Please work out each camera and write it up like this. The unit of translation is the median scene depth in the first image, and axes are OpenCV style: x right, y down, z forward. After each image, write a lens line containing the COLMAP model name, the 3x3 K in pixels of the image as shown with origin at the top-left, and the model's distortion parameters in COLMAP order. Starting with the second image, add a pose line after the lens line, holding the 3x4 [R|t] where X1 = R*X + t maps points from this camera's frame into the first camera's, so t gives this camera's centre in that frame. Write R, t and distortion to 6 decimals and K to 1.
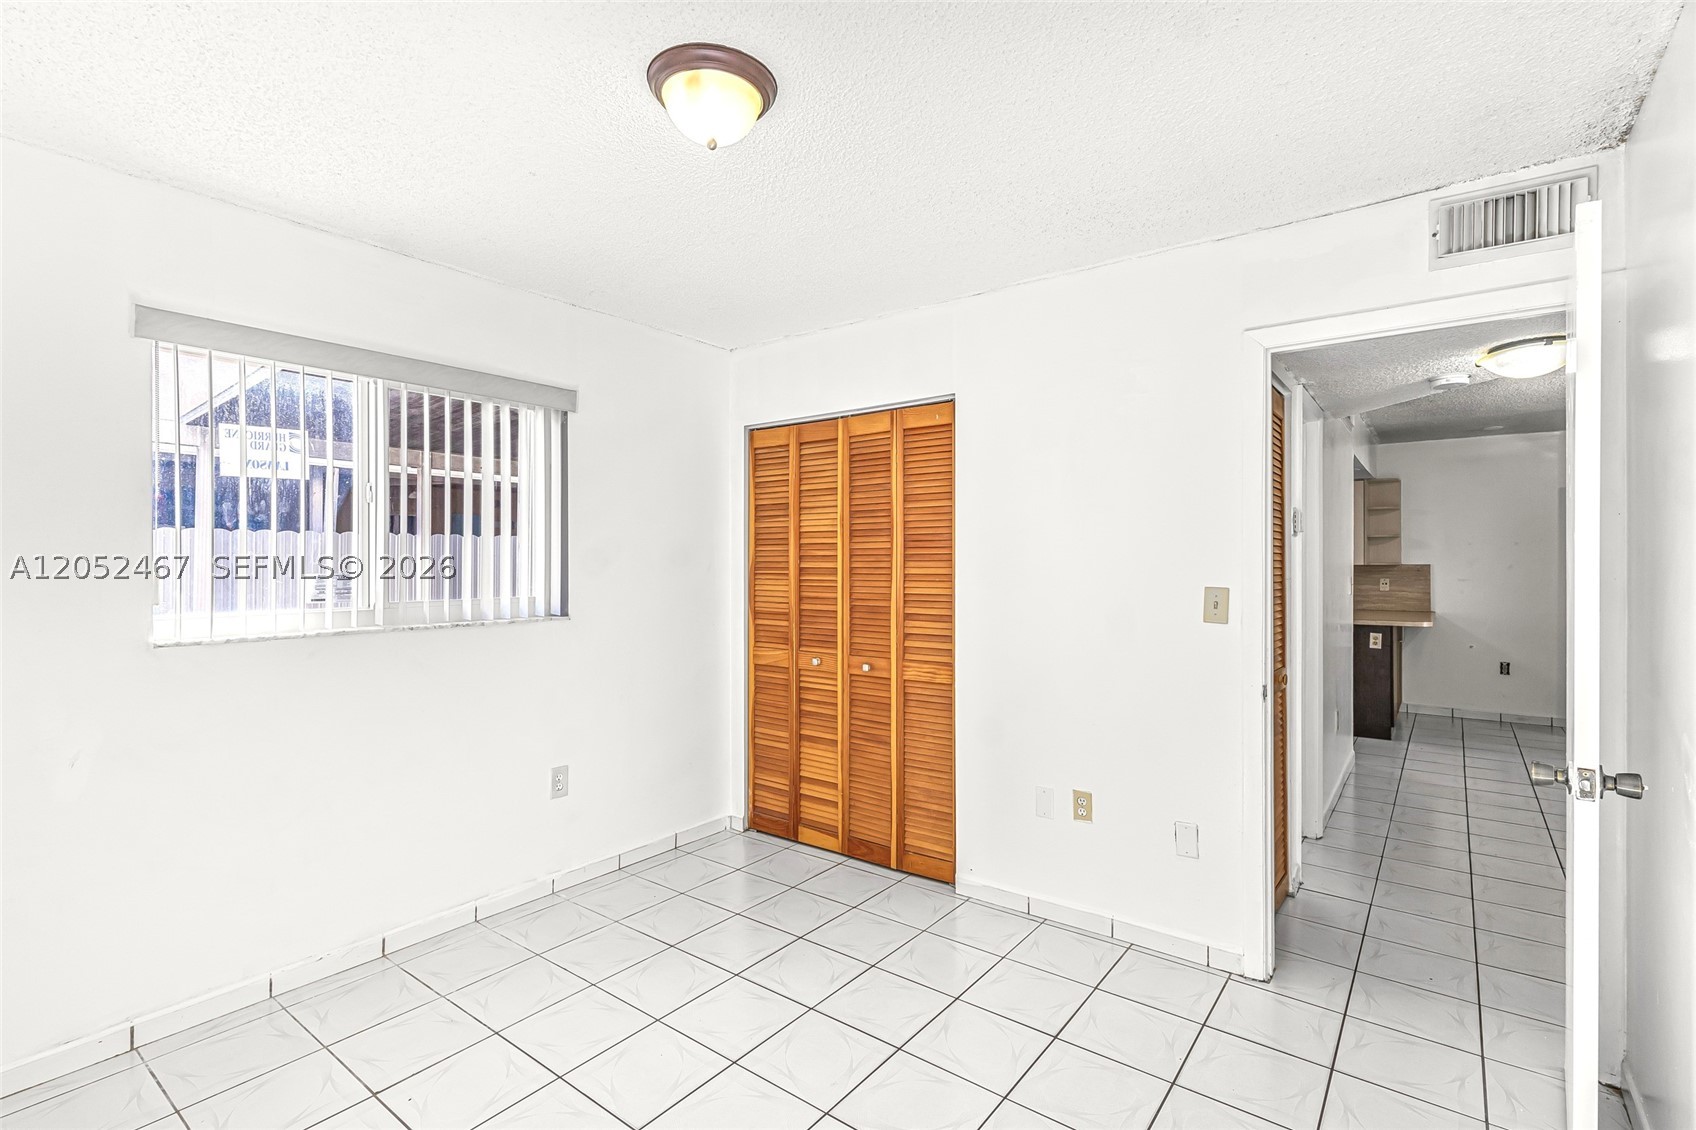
lens RADIAL K [[785.4, 0, 855.7], [0, 785.4, 560.1], [0, 0, 1]] dist [-0.000357, 0.000478]
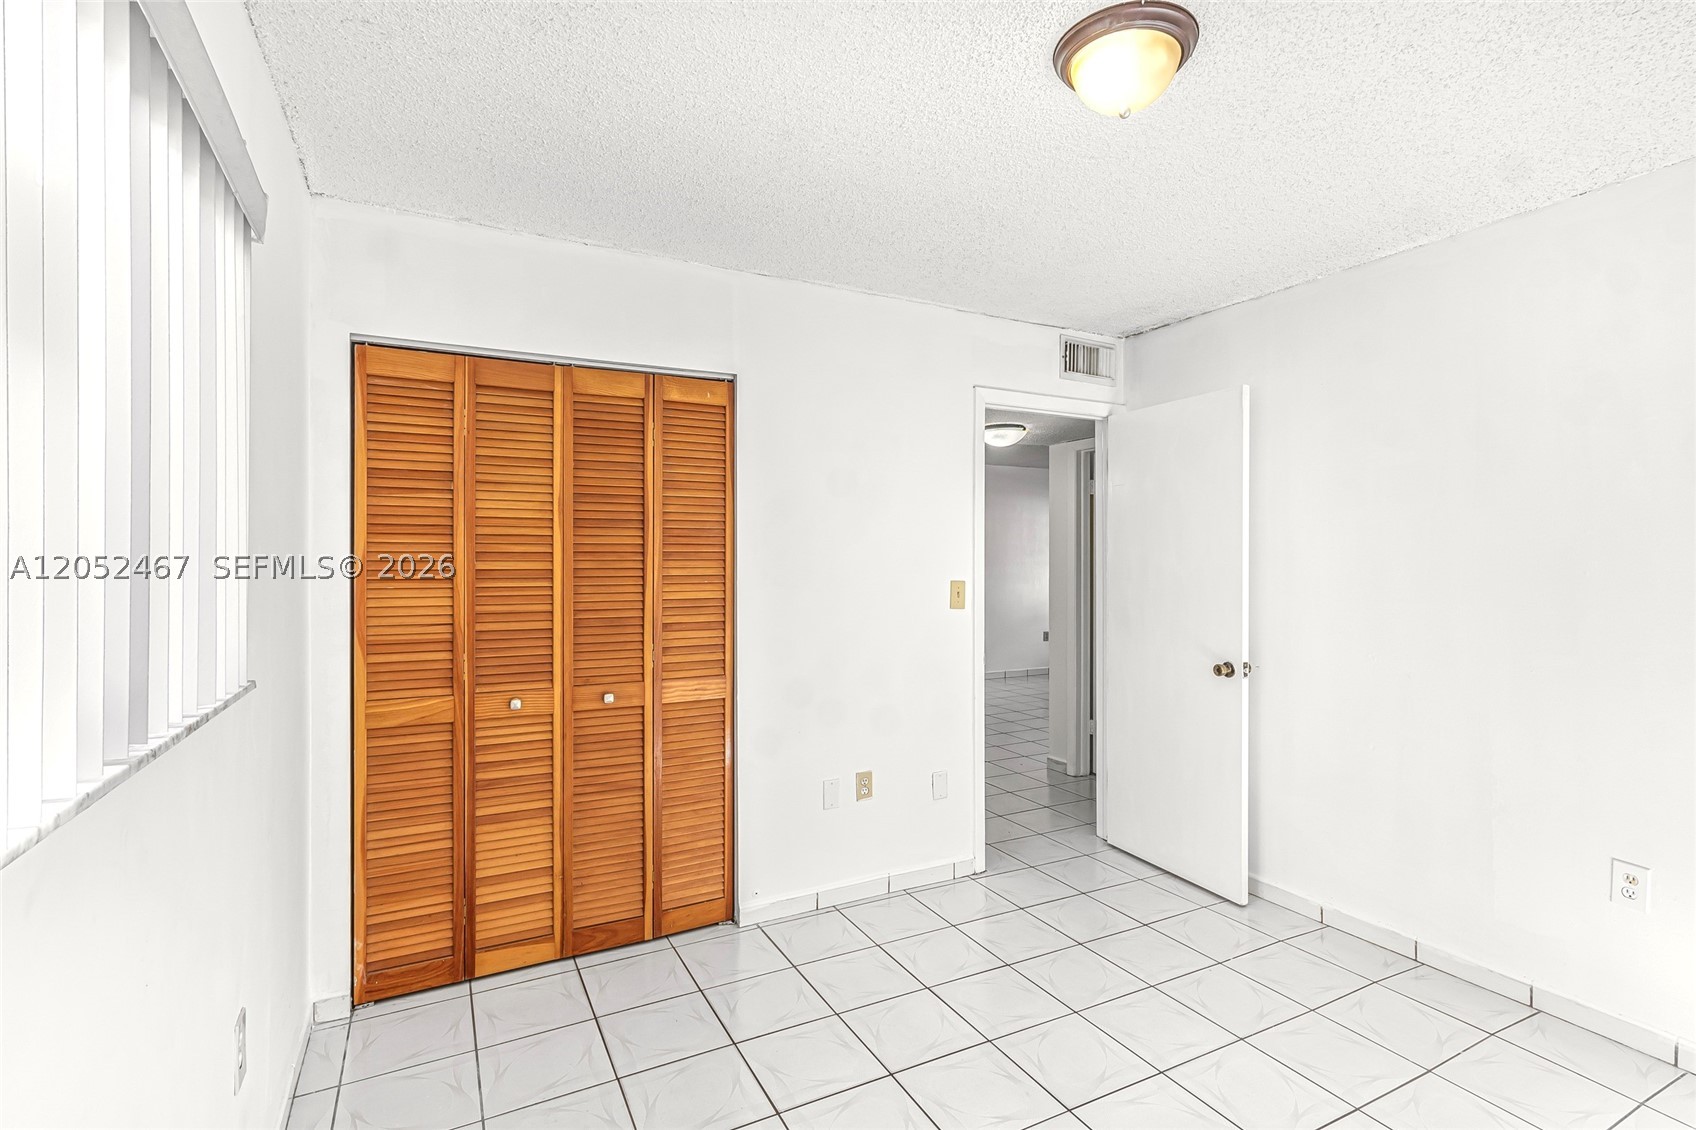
lens RADIAL K [[785.4, 0, 860.4], [0, 785.4, 560.1], [0, 0, 1]] dist [-0.000357, 0.000478]
pose [[0.433234, 0.001674, 0.901280, -0.565703], [-0.001051, 0.999999, -0.001352, 0.001809], [-0.901281, -0.000361, 0.433236, 0.434411]]
